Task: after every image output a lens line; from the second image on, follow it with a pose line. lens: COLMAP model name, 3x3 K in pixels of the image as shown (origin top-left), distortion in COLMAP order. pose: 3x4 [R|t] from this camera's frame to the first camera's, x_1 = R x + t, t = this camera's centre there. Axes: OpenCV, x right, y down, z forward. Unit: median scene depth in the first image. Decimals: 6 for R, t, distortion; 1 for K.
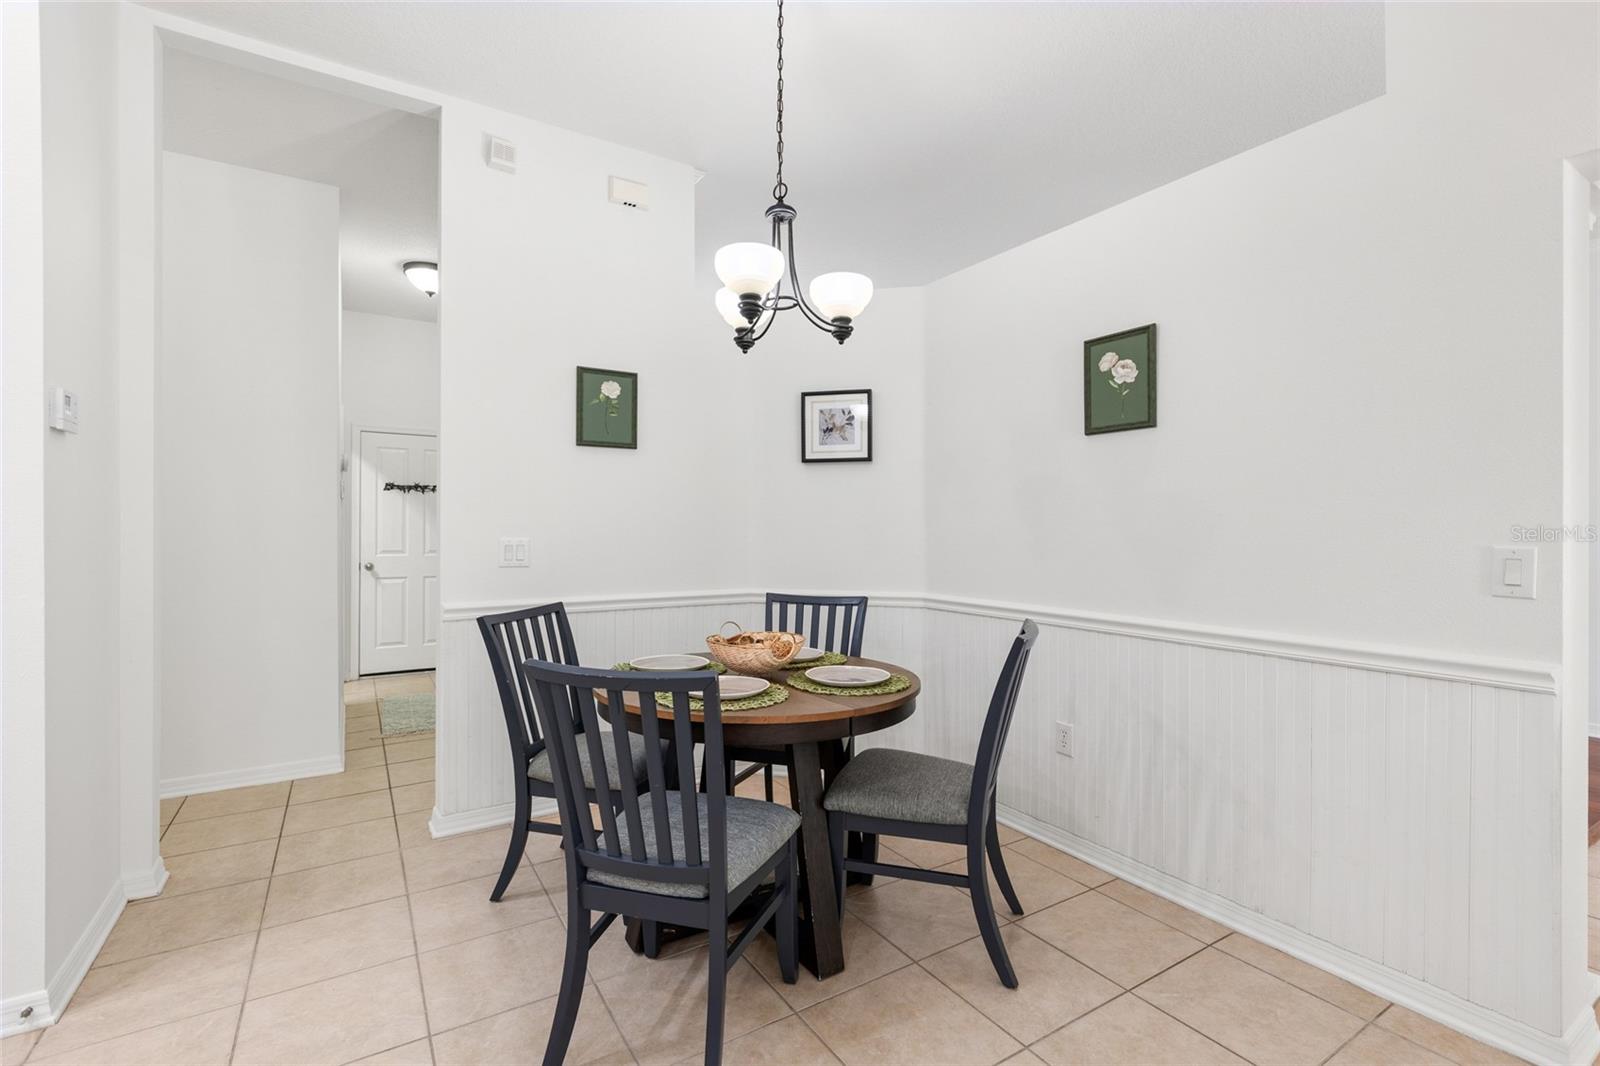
lens RADIAL K [[722.8, 0, 798.6], [0, 722.8, 532.4], [0, 0, 1]] dist [-0.005257, -0.000017]
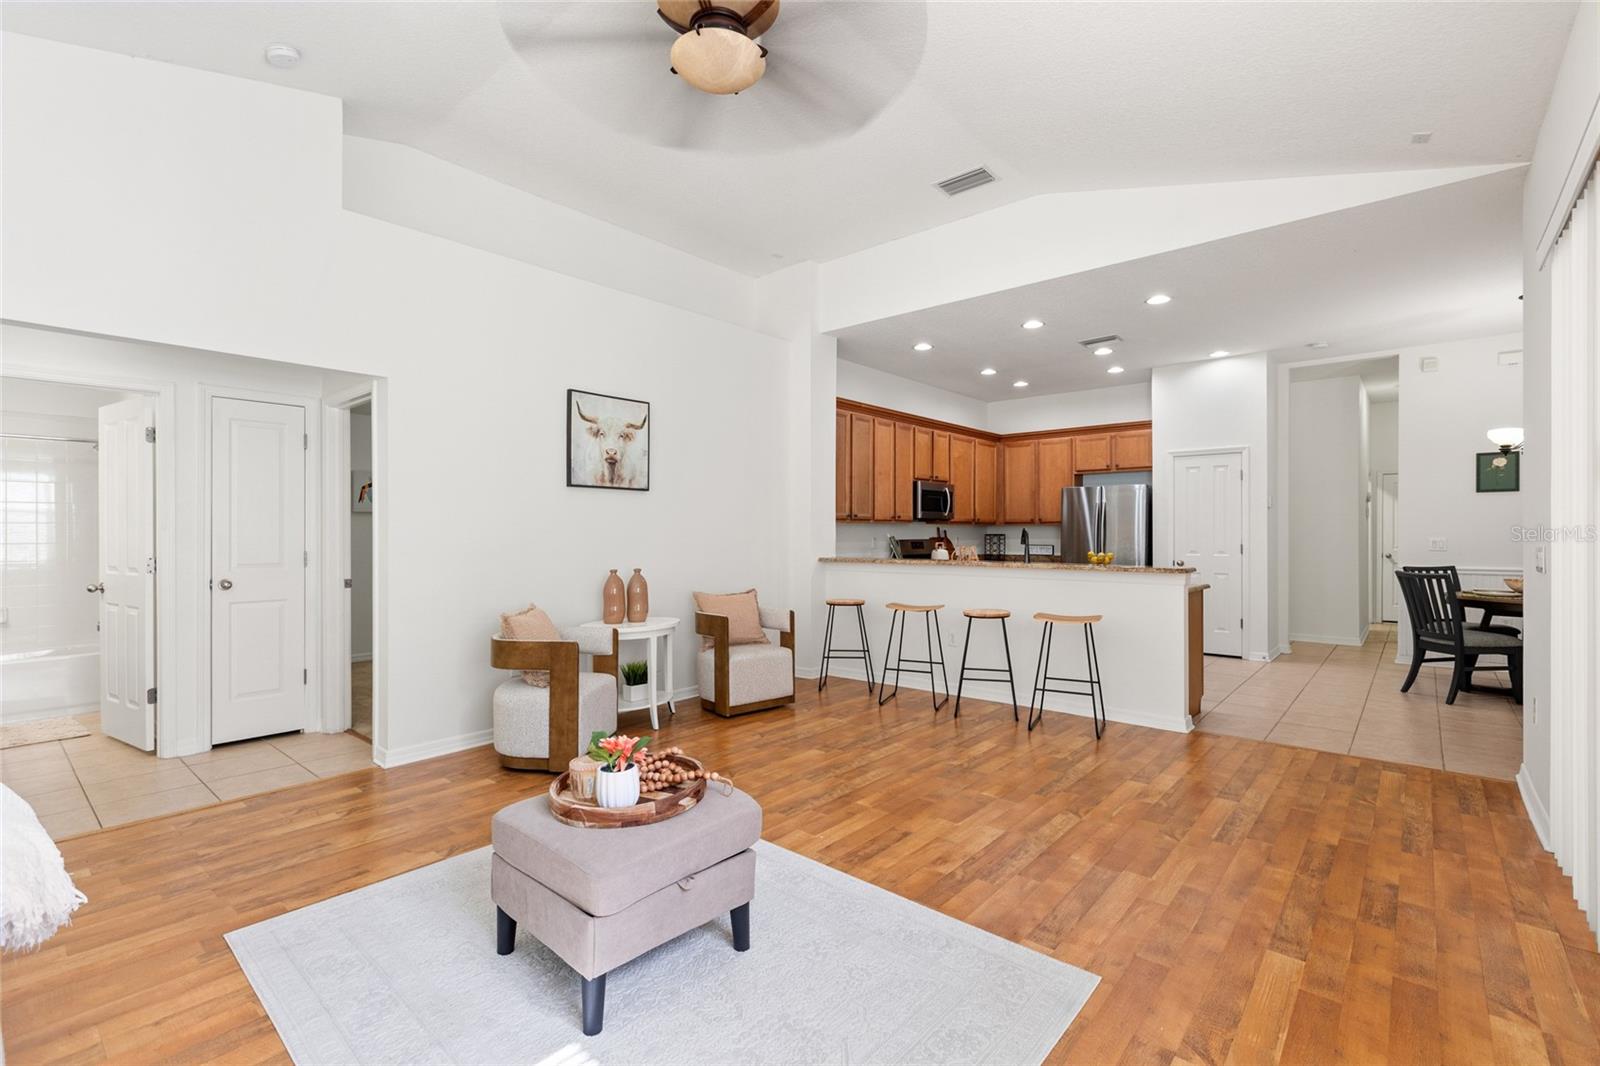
lens RADIAL K [[724.2, 0, 802.9], [0, 724.2, 537.0], [0, 0, 1]] dist [0.001078, -0.000544]
pose [[0.302797, 0.002508, -0.953052, 1.270075], [0.000096, 0.999996, 0.002662, -0.000005], [0.953055, -0.000898, 0.302796, -1.702557]]
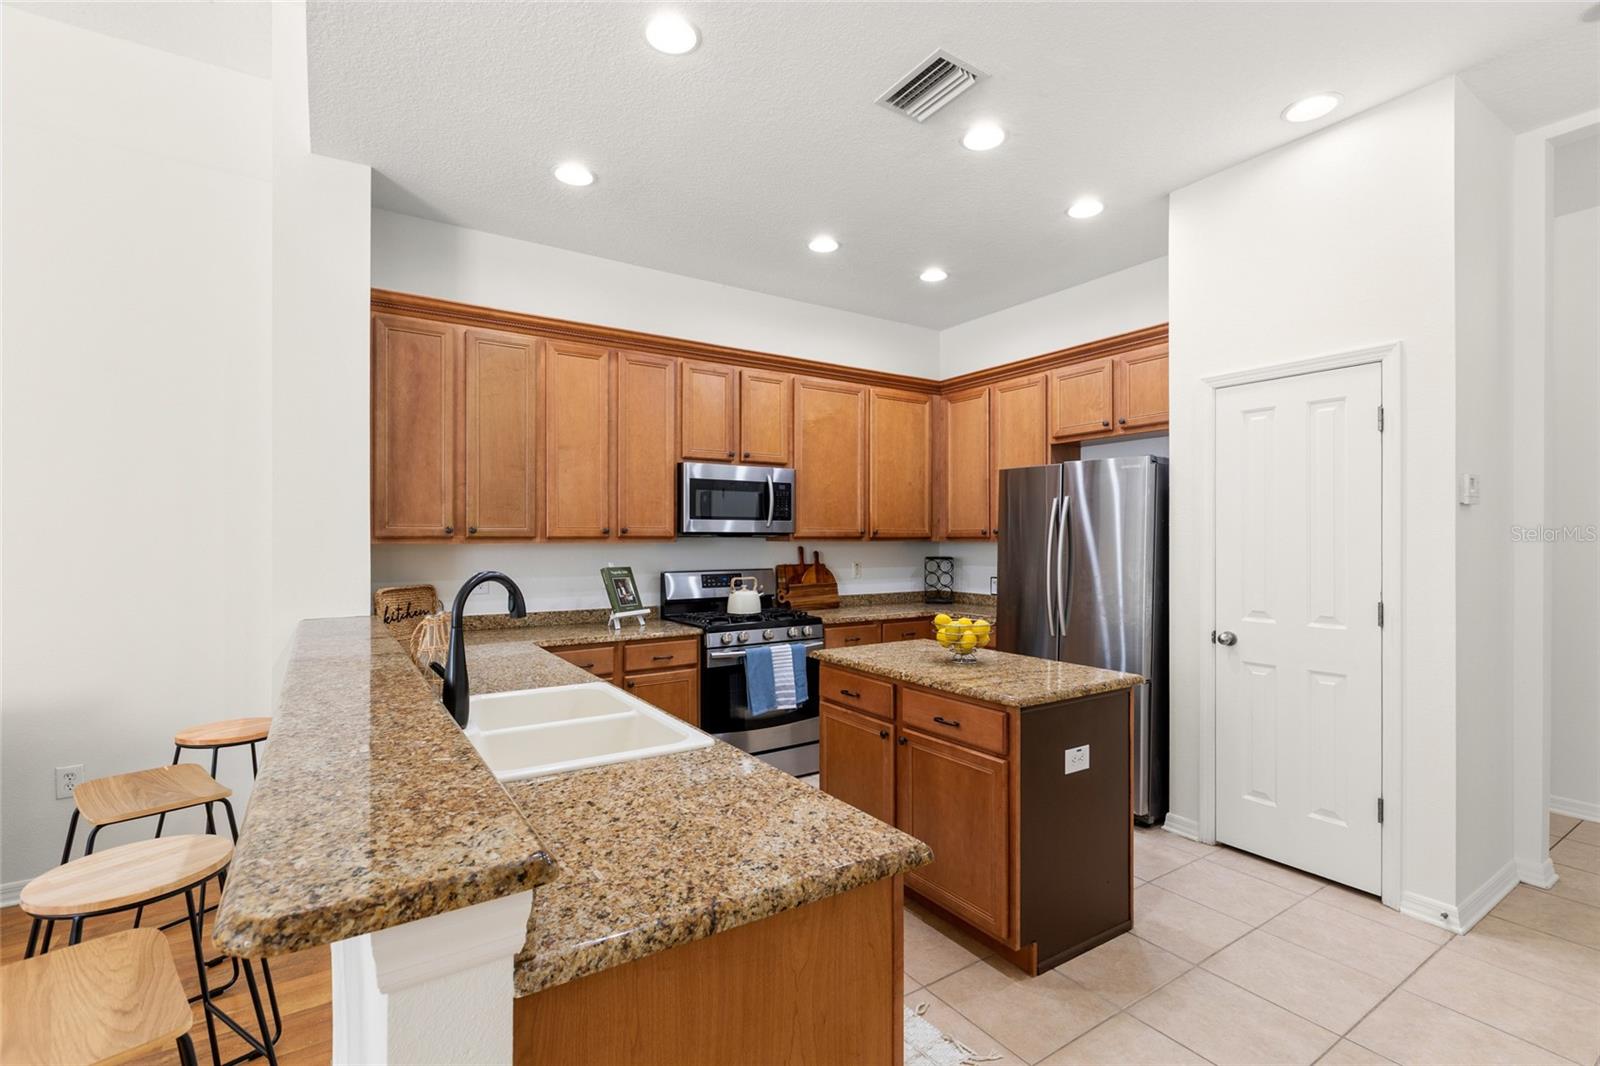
lens RADIAL K [[724.2, 0, 802.9], [0, 724.2, 537.0], [0, 0, 1]] dist [0.001078, -0.000544]
pose [[0.031576, -0.002778, -0.999497, 0.213411], [-0.001360, 0.999995, -0.002822, -0.052538], [0.999500, 0.001448, 0.031573, -0.210348]]
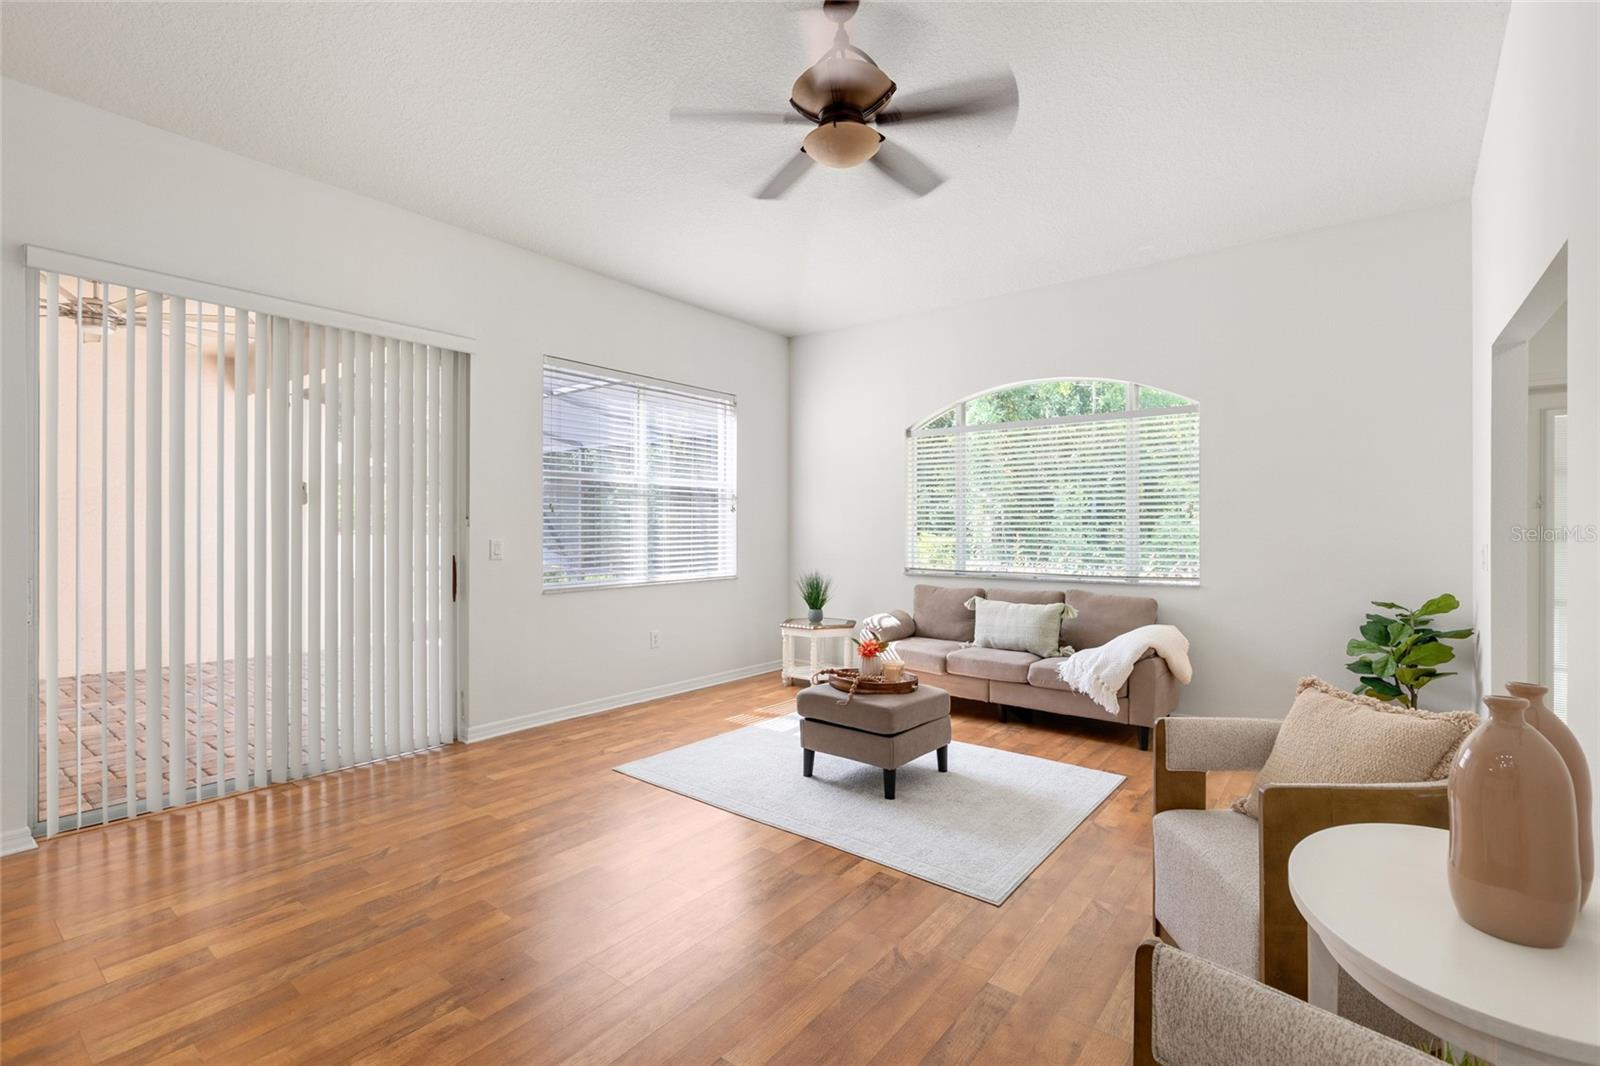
lens RADIAL K [[720.1, 0, 802.8], [0, 720.1, 528.2], [0, 0, 1]] dist [0.000382, -0.000381]
pose [[-0.346968, -0.003554, 0.937870, -0.782965], [0.000328, 0.999992, 0.003911, -0.014292], [-0.937877, 0.001665, -0.346964, -1.044787]]
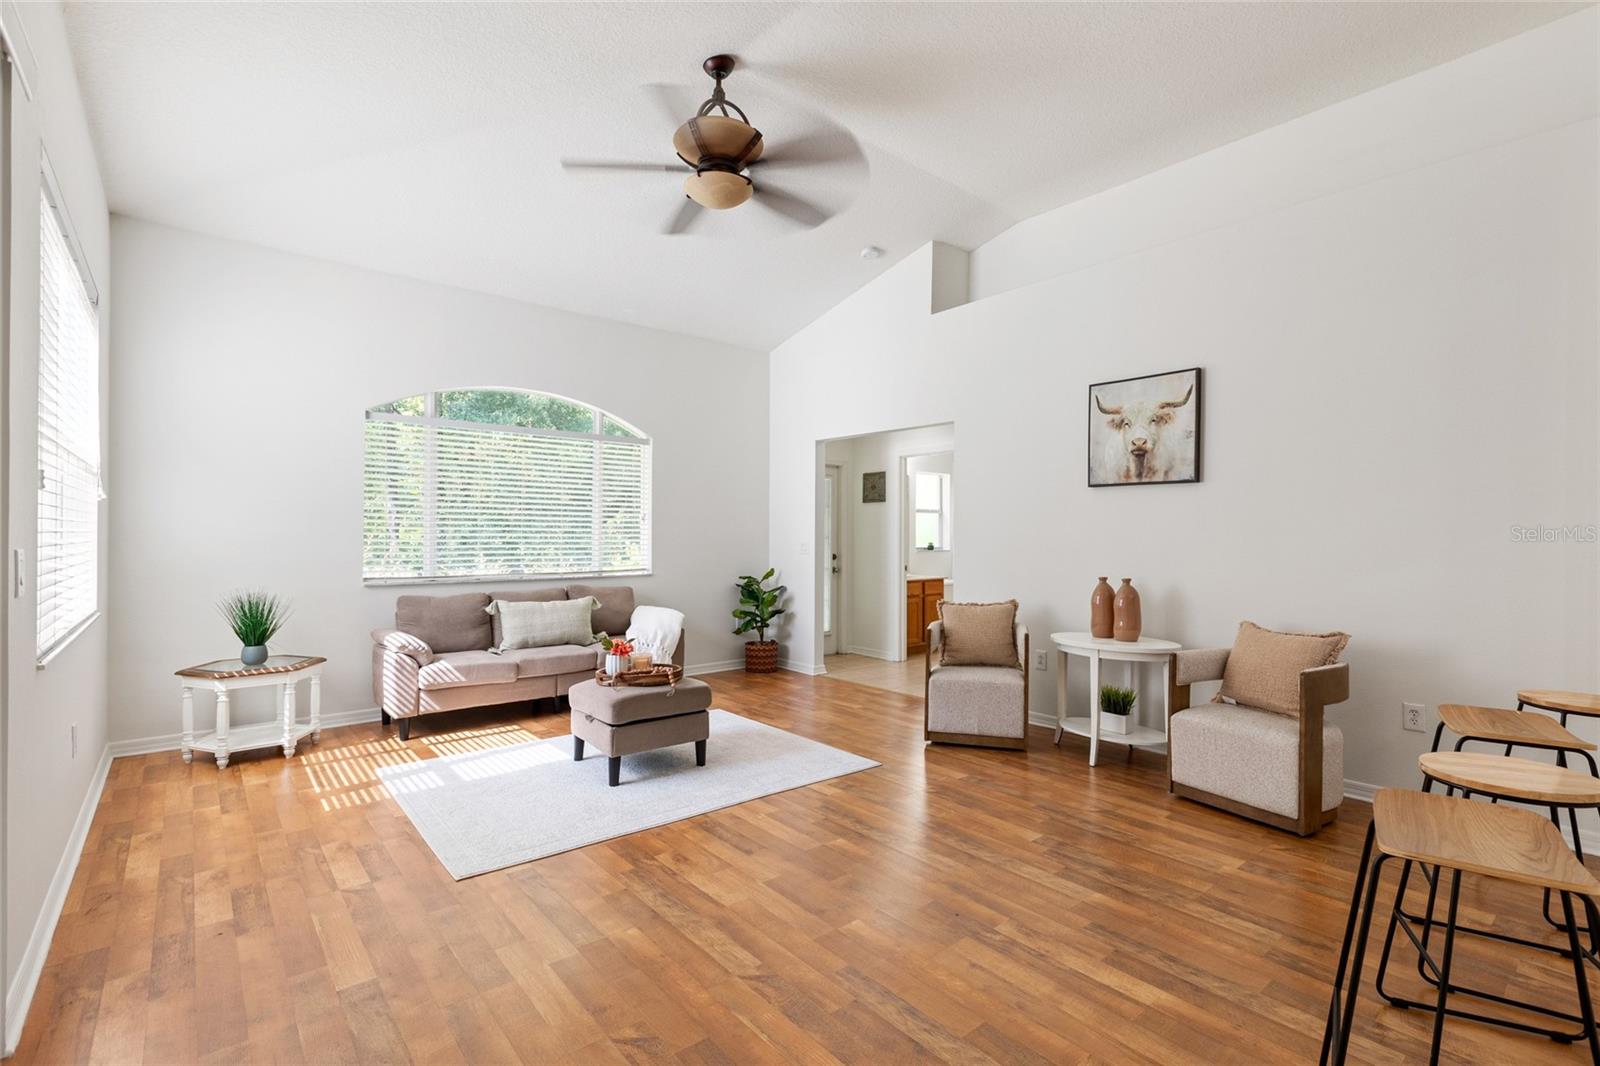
lens RADIAL K [[721.6, 0, 800.5], [0, 721.6, 536.0], [0, 0, 1]] dist [0.000348, -0.000528]
pose [[-0.989254, -0.007358, -0.146022, 0.343607], [-0.007888, 0.999964, 0.003049, -0.004202], [0.145994, 0.004168, -0.989277, -0.173776]]
